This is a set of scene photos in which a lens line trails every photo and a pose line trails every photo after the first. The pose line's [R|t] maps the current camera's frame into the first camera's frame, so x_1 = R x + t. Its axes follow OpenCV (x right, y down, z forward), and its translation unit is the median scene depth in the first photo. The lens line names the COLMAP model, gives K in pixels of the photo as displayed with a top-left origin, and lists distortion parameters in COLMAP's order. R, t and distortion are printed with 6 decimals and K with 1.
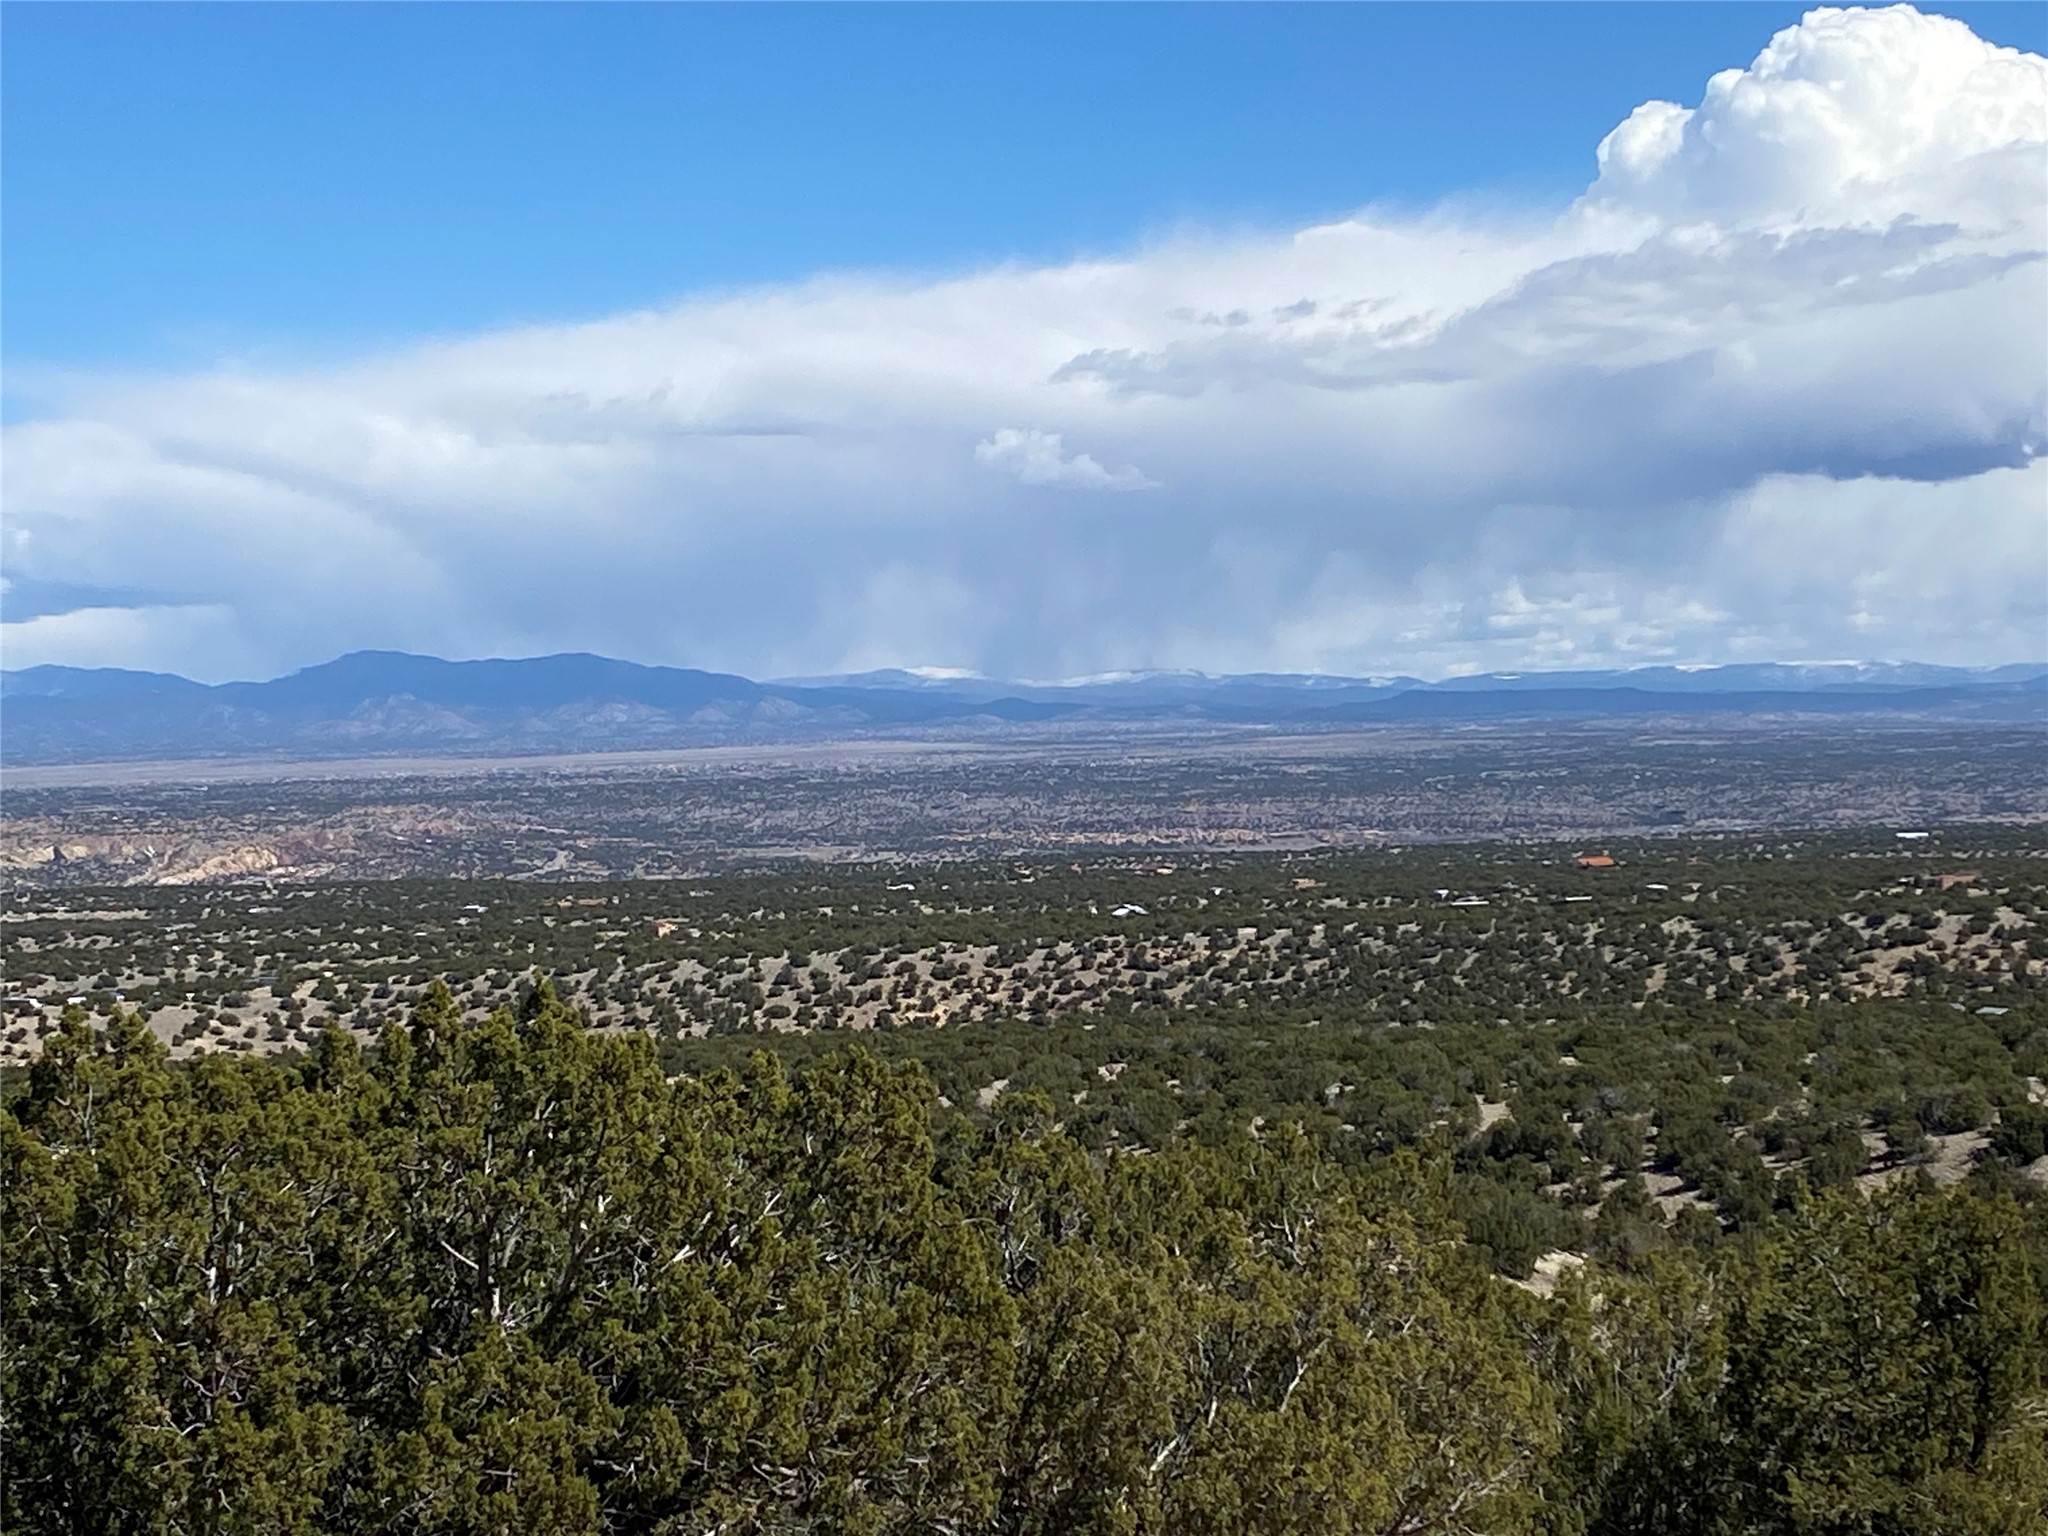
lens RADIAL K [[4202.5, 0, 1048.0], [0, 4202.5, 763.8], [0, 0, 1]] dist [0.199427, 0.000000]
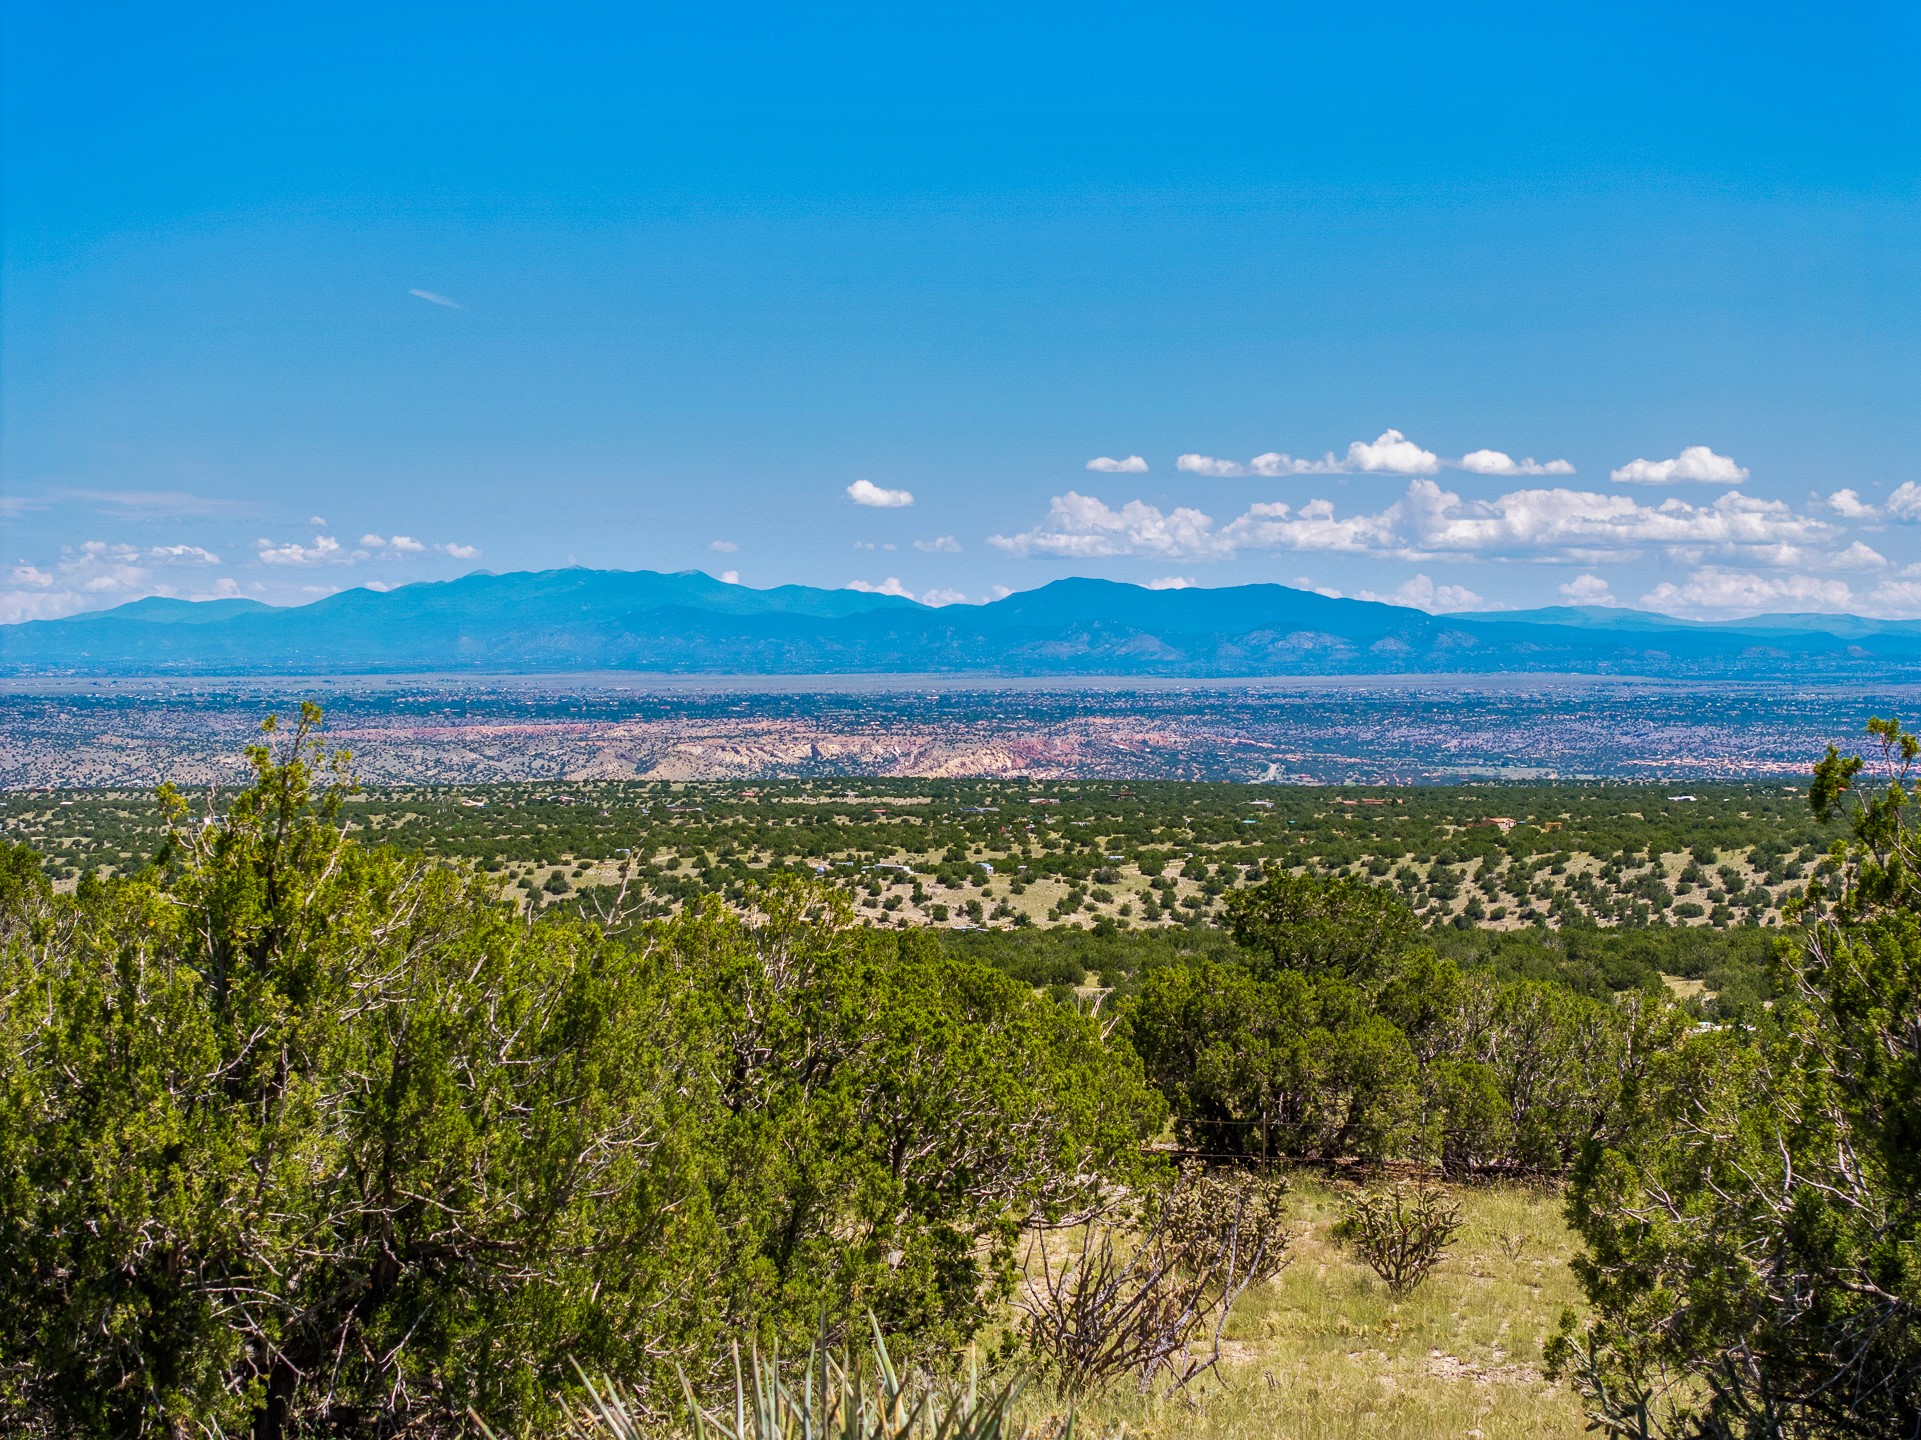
lens RADIAL K [[3890.5, 0, 1004.9], [0, 3890.5, 692.1], [0, 0, 1]] dist [-0.023950, 0.000000]
pose [[0.984615, 0.028541, -0.172390, -0.059760], [-0.028615, 0.999588, 0.002056, 0.012054], [0.172378, 0.002909, 0.985027, 0.116332]]
